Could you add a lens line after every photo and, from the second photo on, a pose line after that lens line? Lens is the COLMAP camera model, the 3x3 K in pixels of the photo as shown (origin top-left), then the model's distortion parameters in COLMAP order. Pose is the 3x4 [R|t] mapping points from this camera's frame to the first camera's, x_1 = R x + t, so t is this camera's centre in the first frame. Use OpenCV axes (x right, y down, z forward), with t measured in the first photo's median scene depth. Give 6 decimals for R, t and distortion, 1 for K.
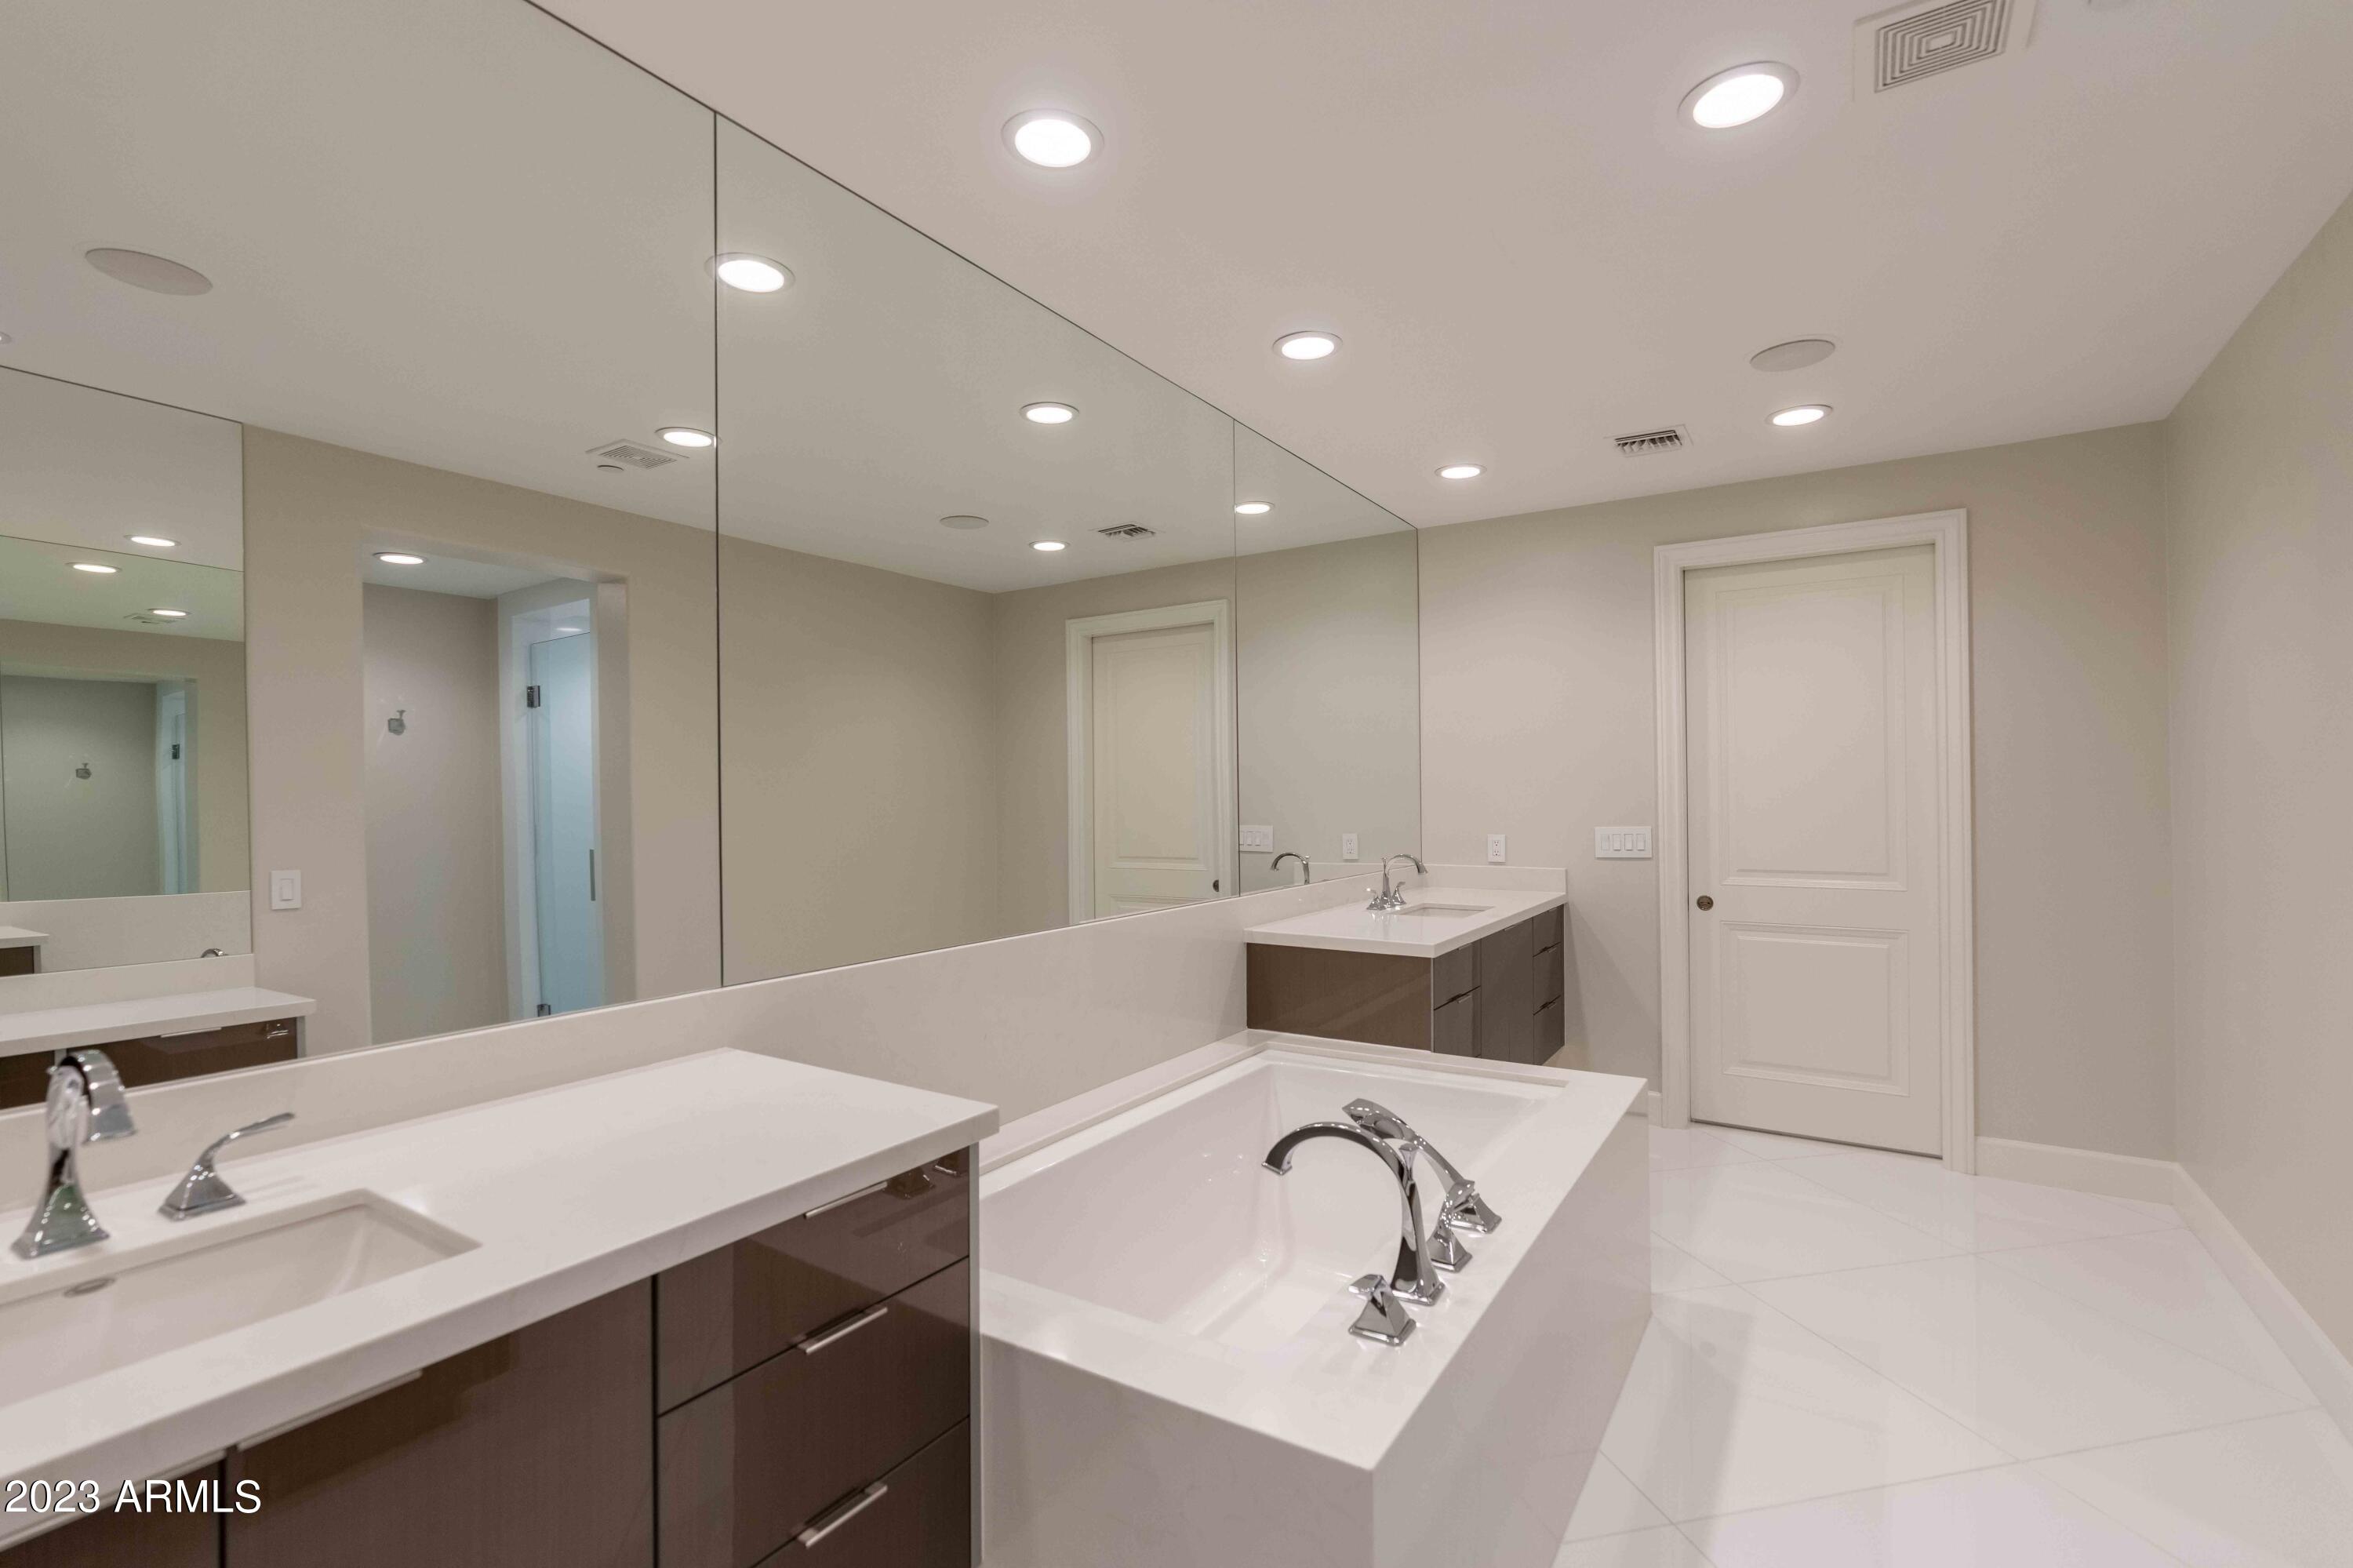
lens RADIAL K [[1057.3, 0, 1180.7], [0, 1057.3, 788.4], [0, 0, 1]] dist [-0.007046, 0.001091]
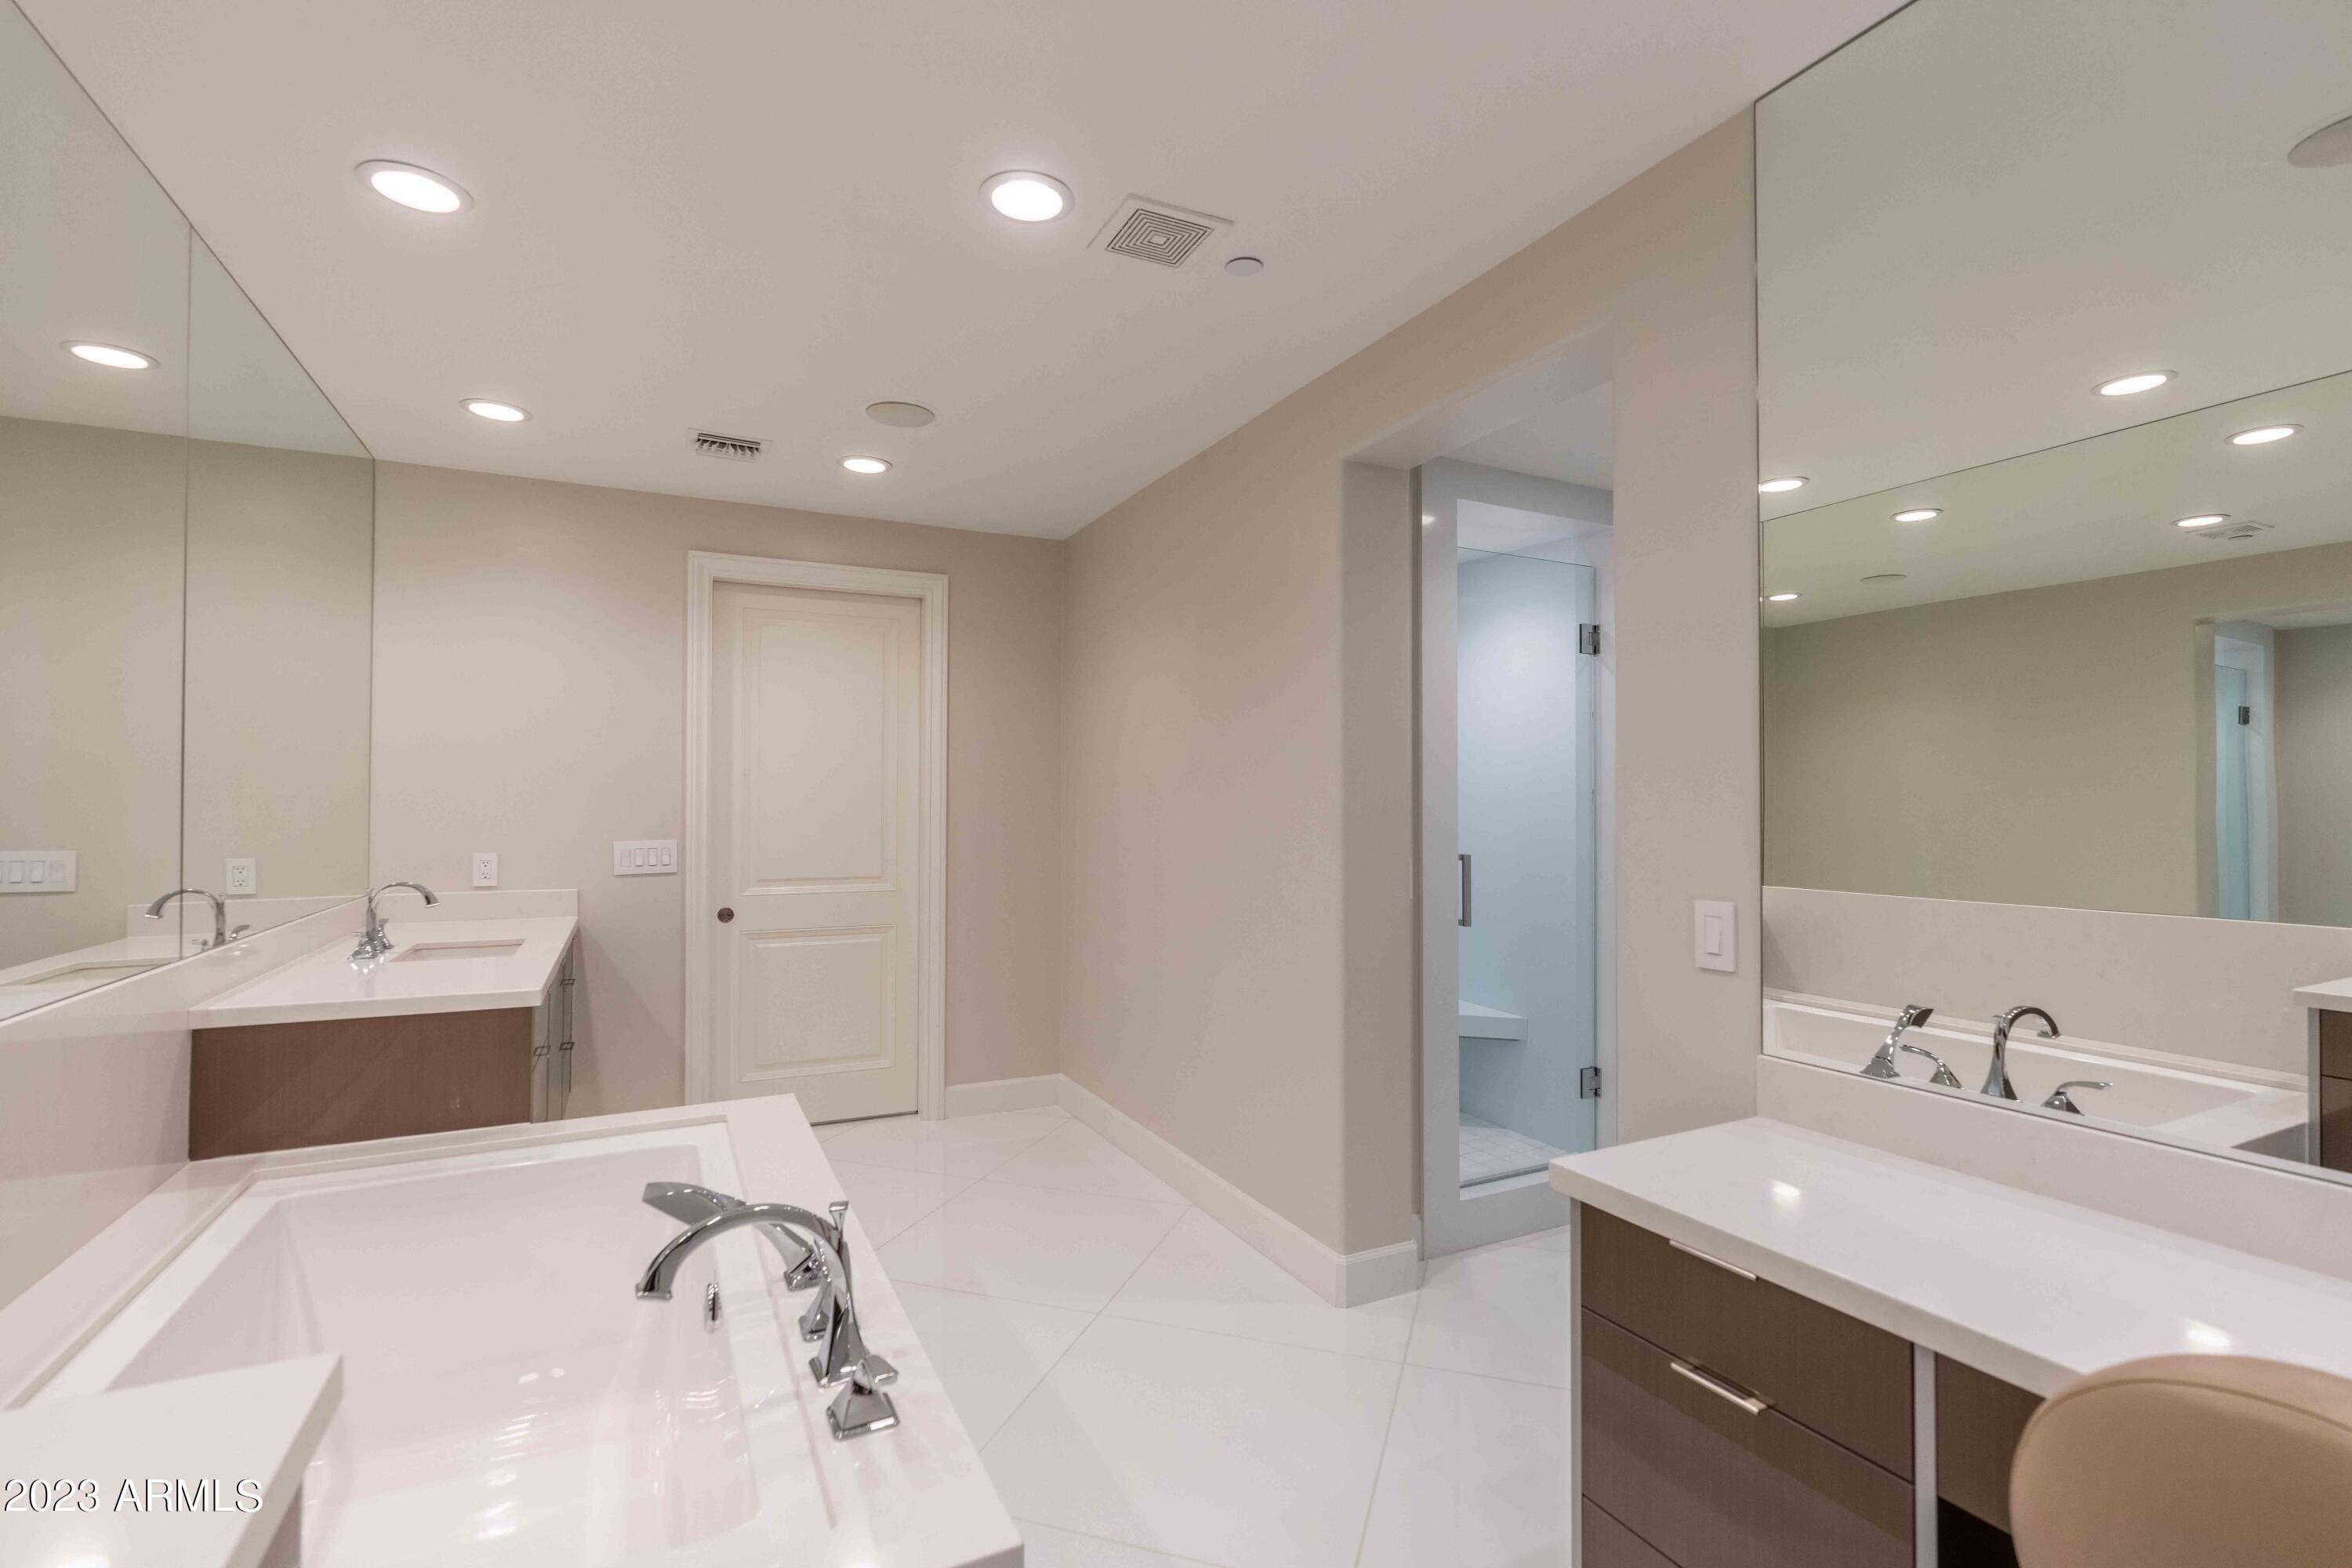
lens RADIAL K [[1069.2, 0, 1176.0], [0, 1069.2, 784.0], [0, 0, 1]] dist [-0.001049, 0.000594]
pose [[0.508042, 0.025435, 0.860957, -0.177174], [-0.011127, 0.999674, -0.022967, 0.003085], [-0.861261, 0.002088, 0.508159, 0.128070]]
